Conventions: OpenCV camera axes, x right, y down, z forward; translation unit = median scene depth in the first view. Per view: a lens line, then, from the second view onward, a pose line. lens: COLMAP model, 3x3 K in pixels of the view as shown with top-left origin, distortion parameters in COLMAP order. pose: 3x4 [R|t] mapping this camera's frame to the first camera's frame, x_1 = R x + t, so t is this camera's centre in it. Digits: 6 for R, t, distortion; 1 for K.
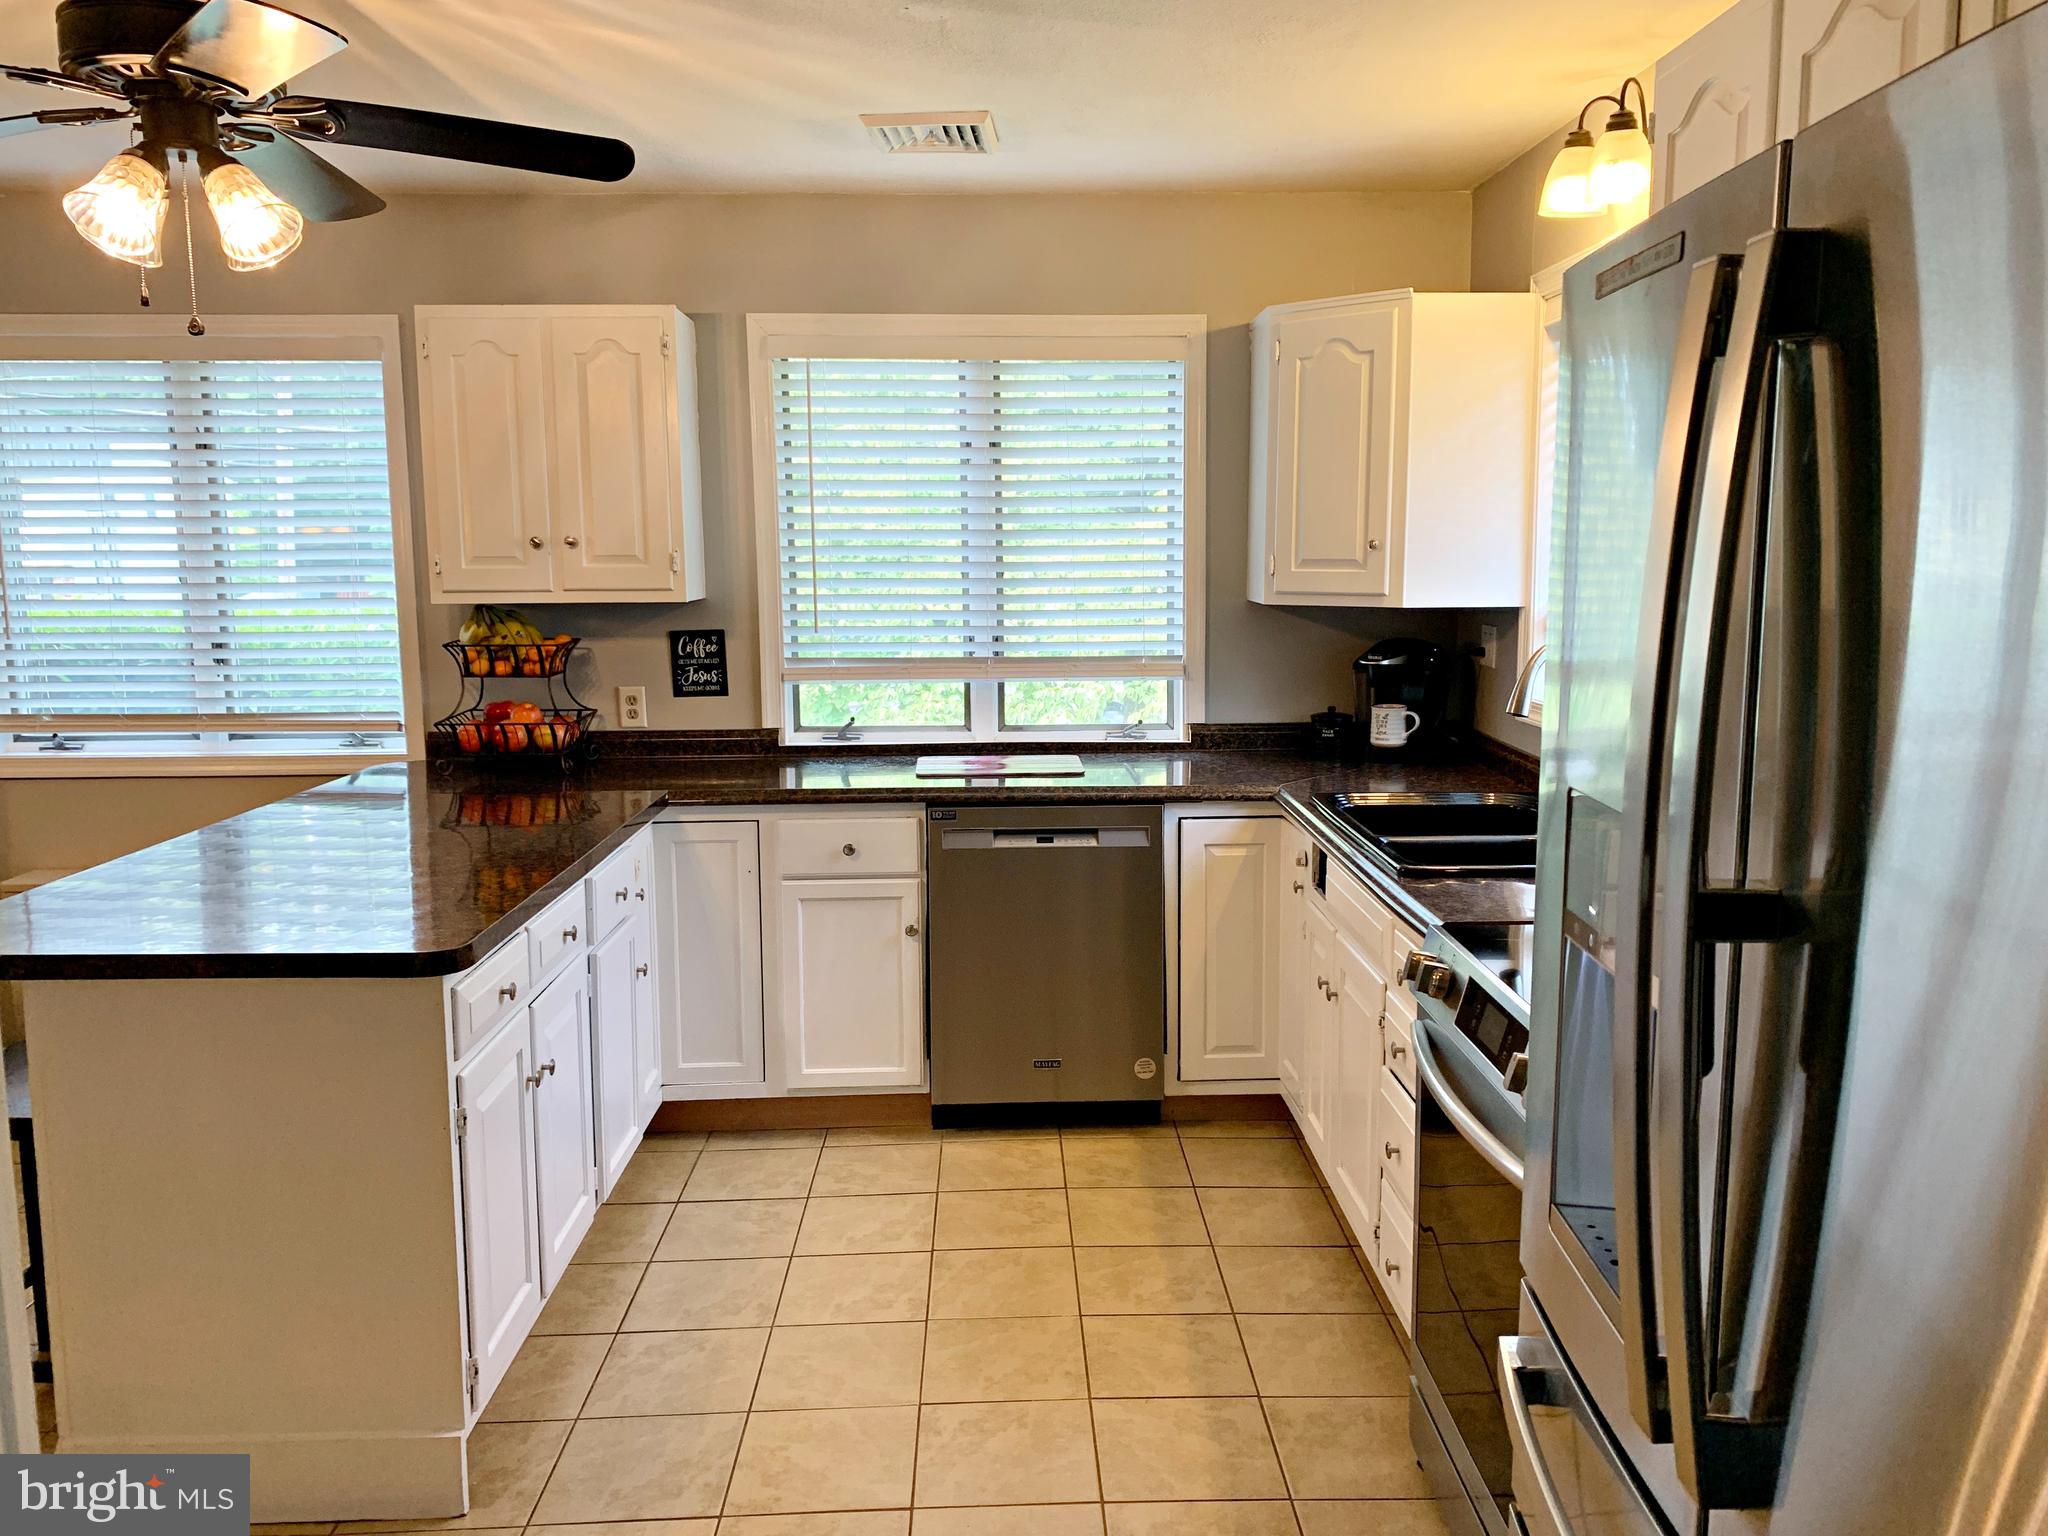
lens RADIAL K [[1573.4, 0, 1037.0], [0, 1573.4, 761.4], [0, 0, 1]] dist [0.063128, -0.086074]
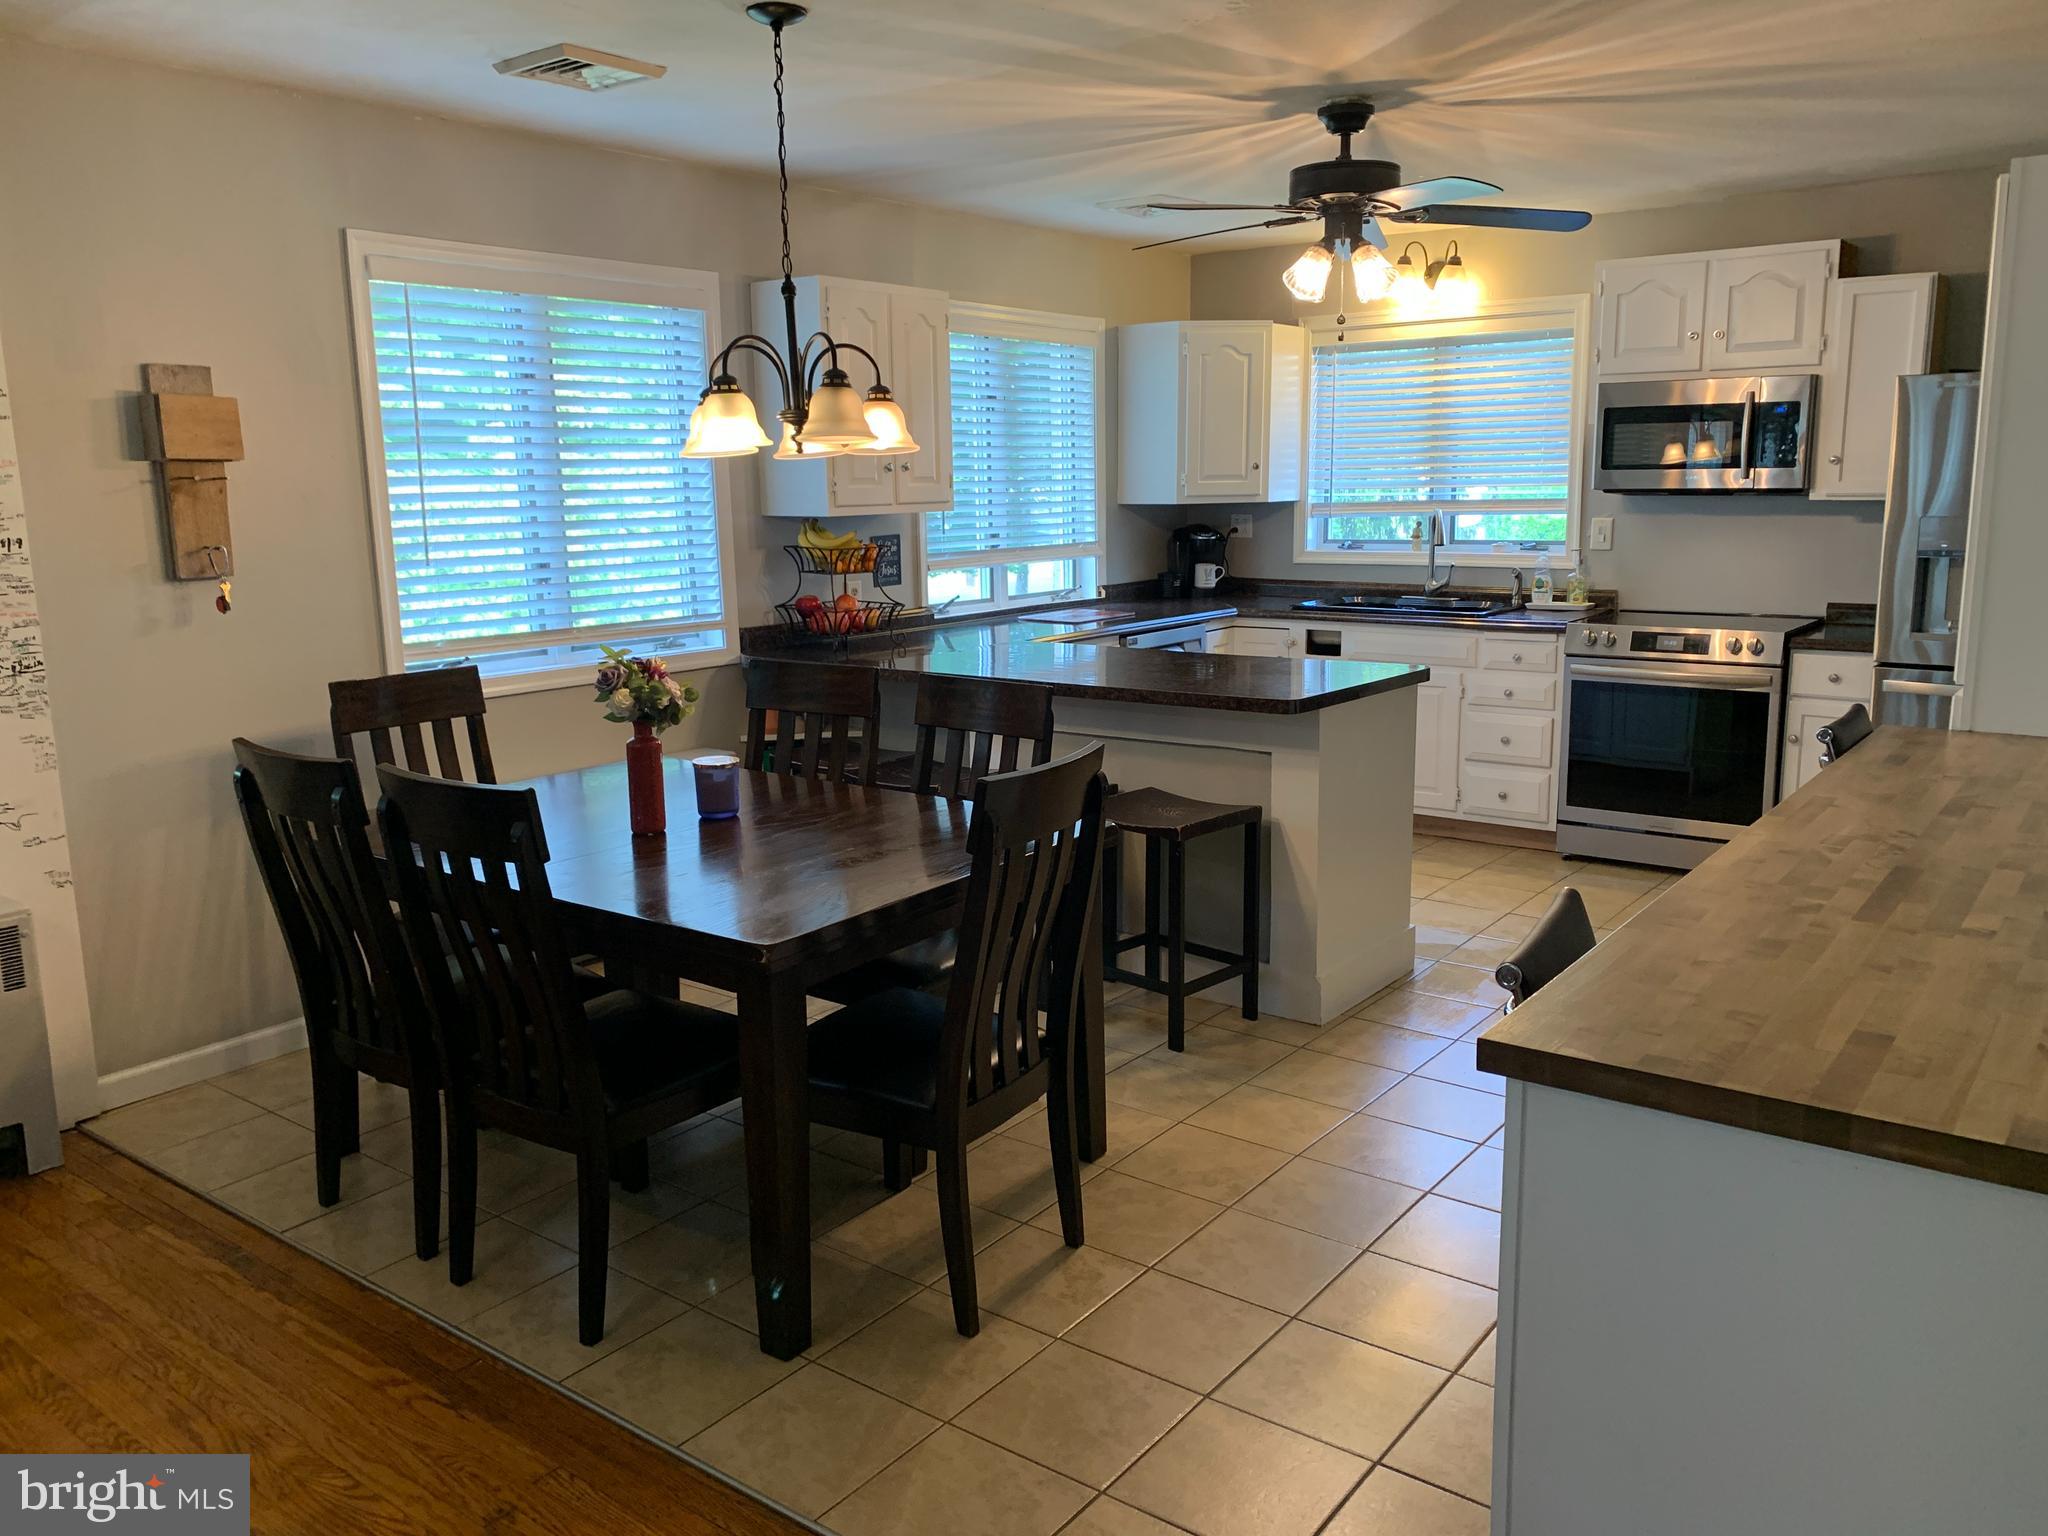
lens RADIAL K [[1573.4, 0, 1041.9], [0, 1573.4, 764.4], [0, 0, 1]] dist [0.063128, -0.086074]
pose [[0.638034, -0.146832, 0.755878, -1.157213], [0.116822, 0.988746, 0.093459, -0.001471], [-0.761094, 0.028673, 0.648007, 0.051003]]
